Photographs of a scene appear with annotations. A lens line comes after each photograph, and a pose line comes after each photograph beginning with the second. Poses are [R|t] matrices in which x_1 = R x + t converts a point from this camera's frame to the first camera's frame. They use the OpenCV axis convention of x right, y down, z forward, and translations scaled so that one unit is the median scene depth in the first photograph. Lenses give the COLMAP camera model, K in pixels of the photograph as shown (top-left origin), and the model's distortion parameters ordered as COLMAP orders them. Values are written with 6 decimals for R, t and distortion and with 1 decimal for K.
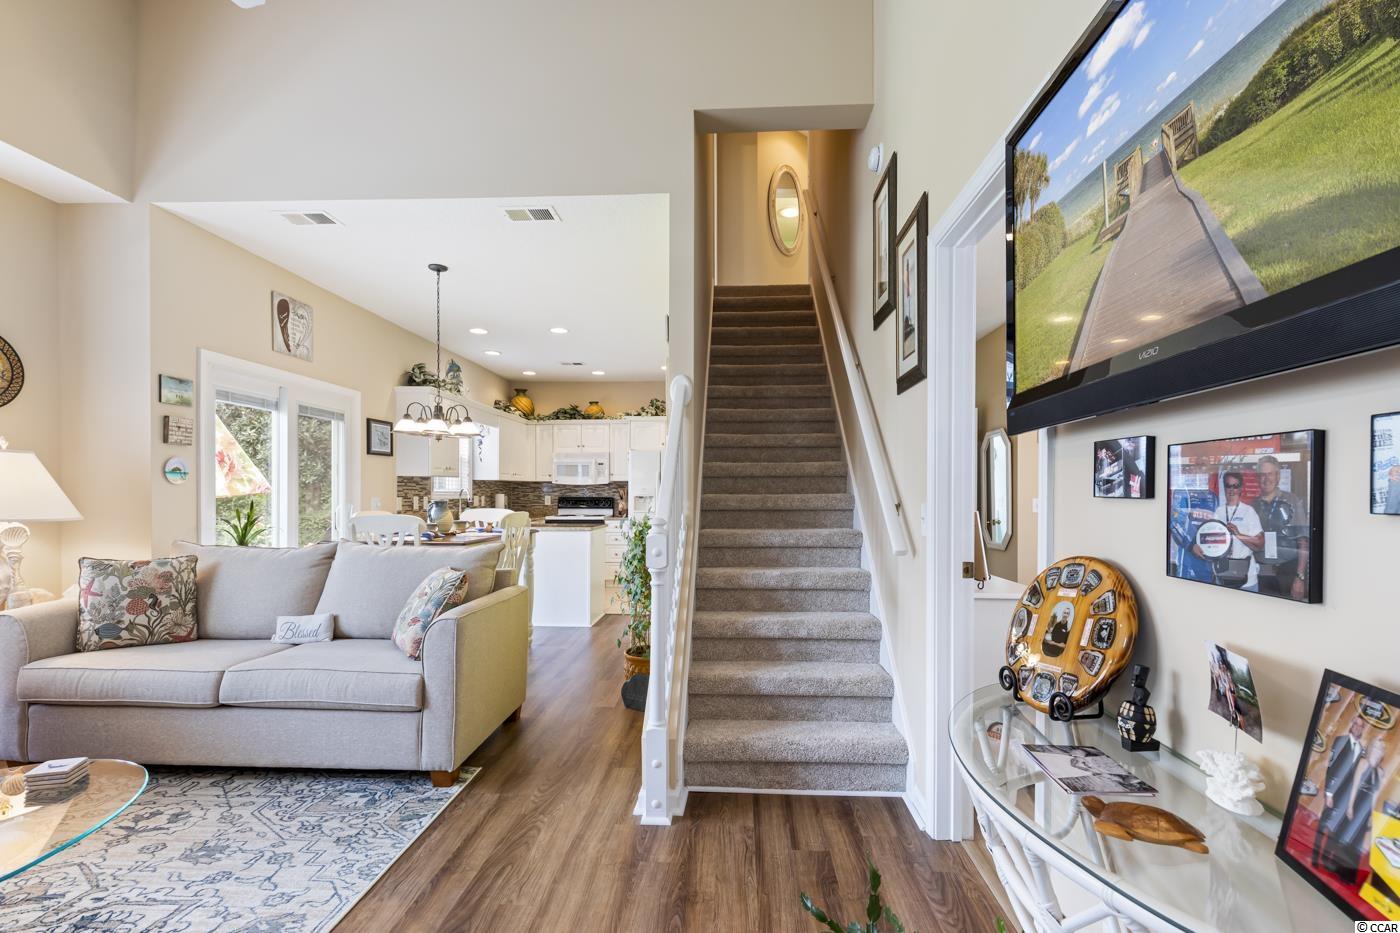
lens RADIAL K [[644.8, 0, 710.1], [0, 644.8, 498.5], [0, 0, 1]] dist [0.003519, -0.000205]
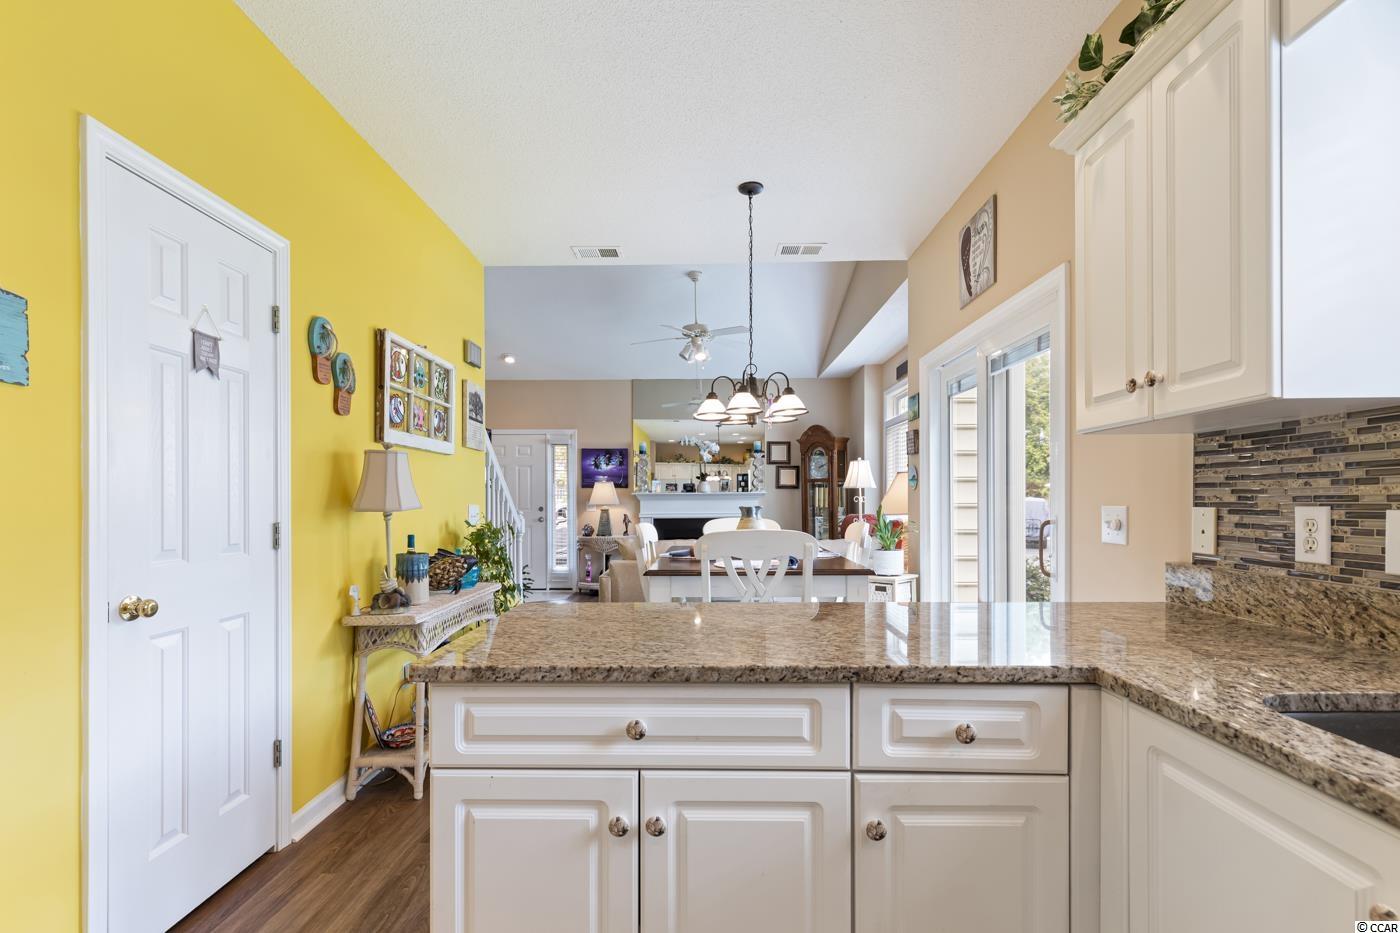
lens RADIAL K [[639.6, 0, 702.0], [0, 639.6, 499.0], [0, 0, 1]] dist [0.006543, -0.001008]
pose [[-0.999429, 0.004074, -0.033542, -0.479251], [0.003890, 0.999977, 0.005553, -0.015180], [0.033564, 0.005420, -0.999422, 2.426414]]
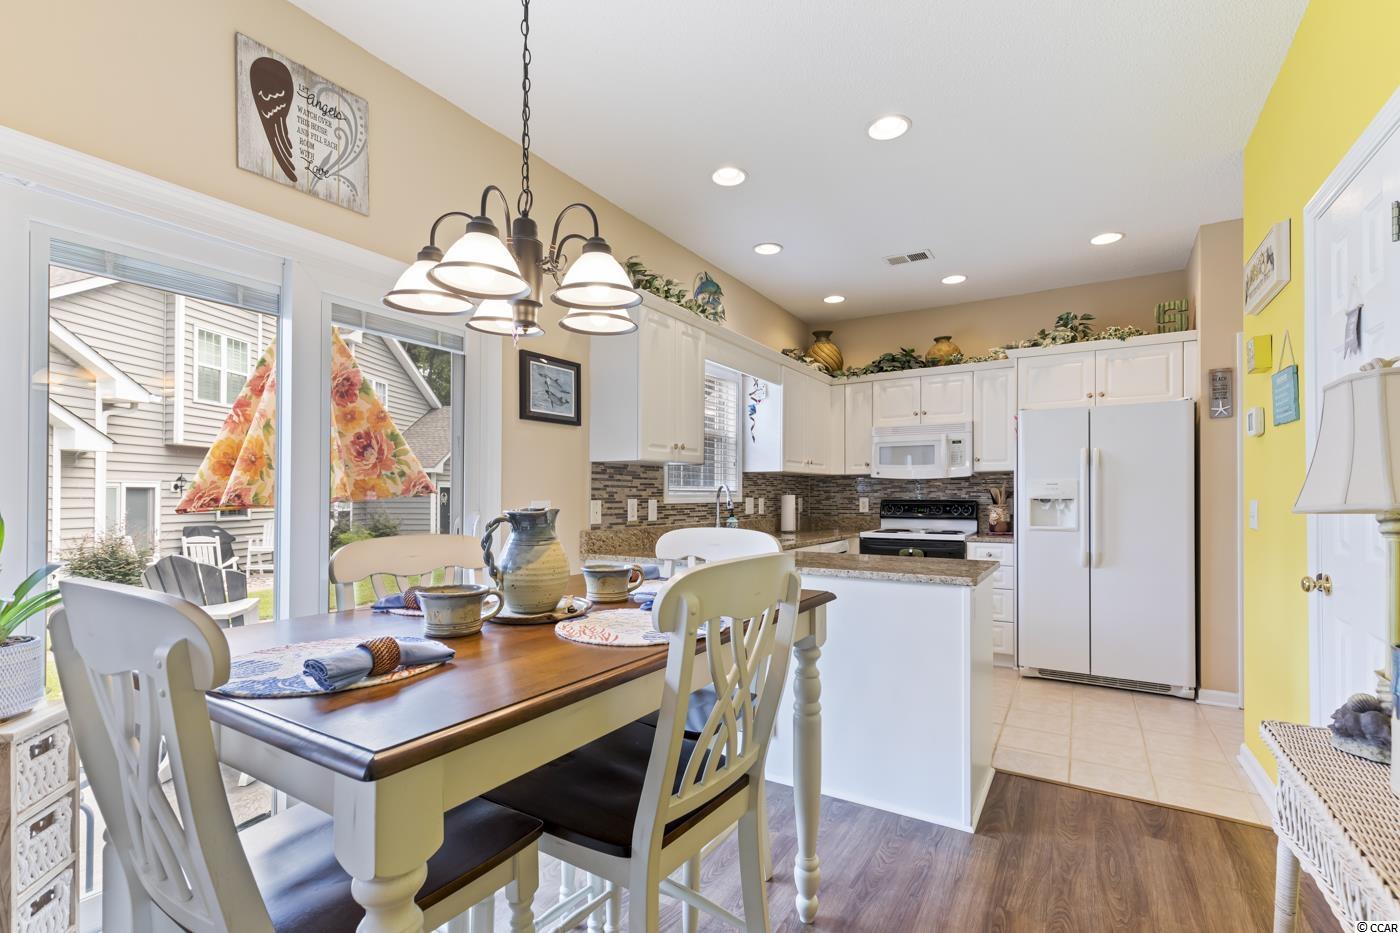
lens RADIAL K [[636.4, 0, 701.8], [0, 636.4, 493.3], [0, 0, 1]] dist [0.005514, -0.001301]
pose [[0.878669, -0.002632, -0.477424, -0.266228], [-0.002384, 0.999948, -0.009899, -0.005248], [0.477425, 0.009836, 0.878617, 1.070297]]
